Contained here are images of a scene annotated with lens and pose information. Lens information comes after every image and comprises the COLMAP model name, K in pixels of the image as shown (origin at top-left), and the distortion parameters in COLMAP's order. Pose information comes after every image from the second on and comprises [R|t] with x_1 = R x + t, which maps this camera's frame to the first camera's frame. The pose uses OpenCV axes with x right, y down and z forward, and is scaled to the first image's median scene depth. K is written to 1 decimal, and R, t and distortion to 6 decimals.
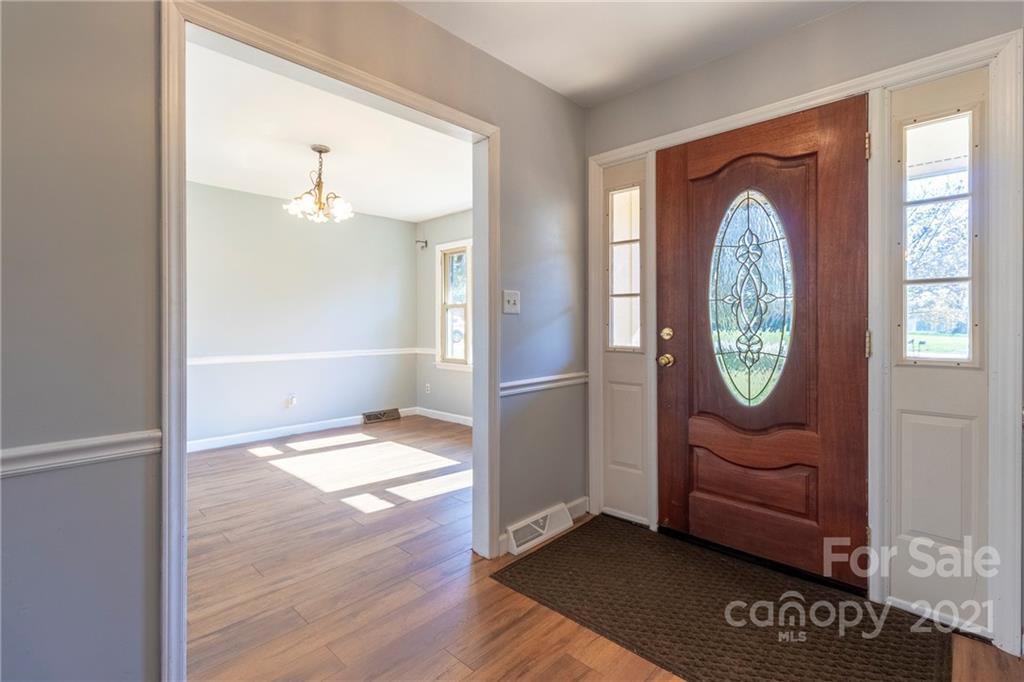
lens RADIAL K [[473.1, 0, 499.9], [0, 473.1, 324.9], [0, 0, 1]] dist [0.000048, -0.000367]
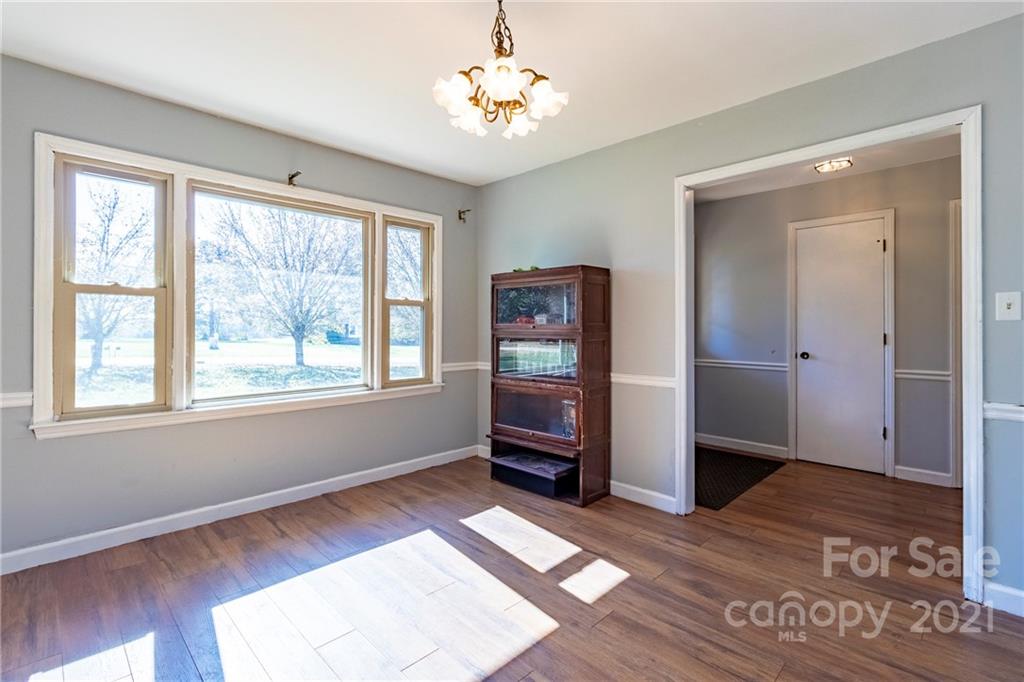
lens RADIAL K [[473.1, 0, 510.3], [0, 473.1, 327.9], [0, 0, 1]] dist [0.000048, -0.000367]
pose [[0.003338, 0.008054, 0.999962, -1.069779], [-0.001529, 0.999966, -0.008049, 0.000028], [-0.999993, -0.001502, 0.003350, 1.200268]]
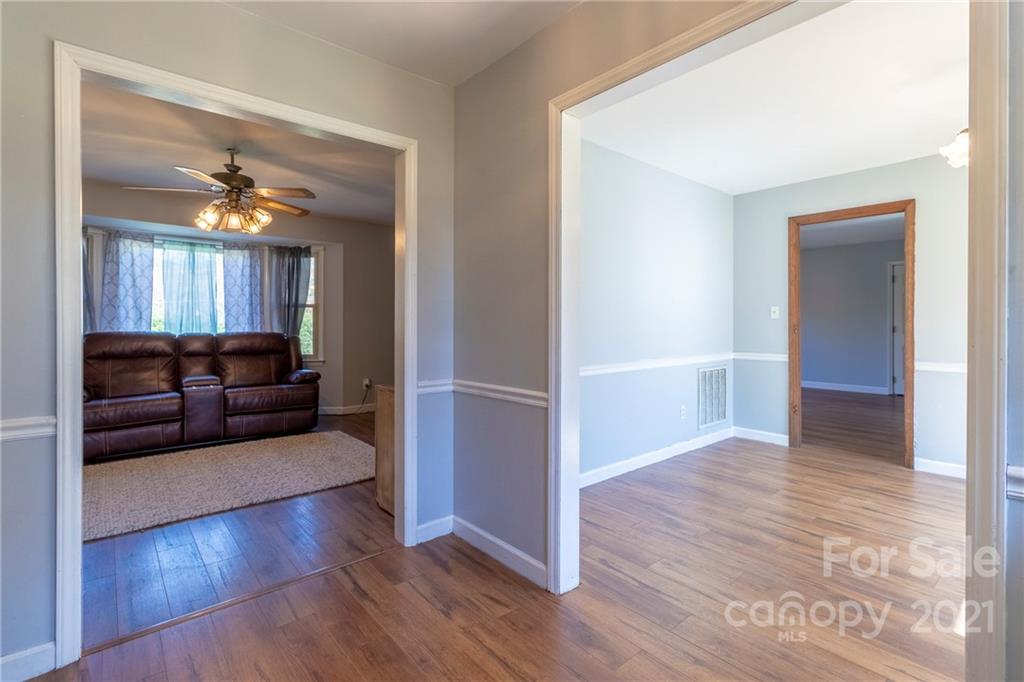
lens RADIAL K [[473.1, 0, 521.0], [0, 473.1, 321.5], [0, 0, 1]] dist [0.000048, -0.000367]
pose [[-0.072653, -0.000680, -0.997357, 0.374426], [-0.001873, 0.999998, -0.000545, -0.004253], [0.997355, 0.001828, -0.072654, 0.481533]]
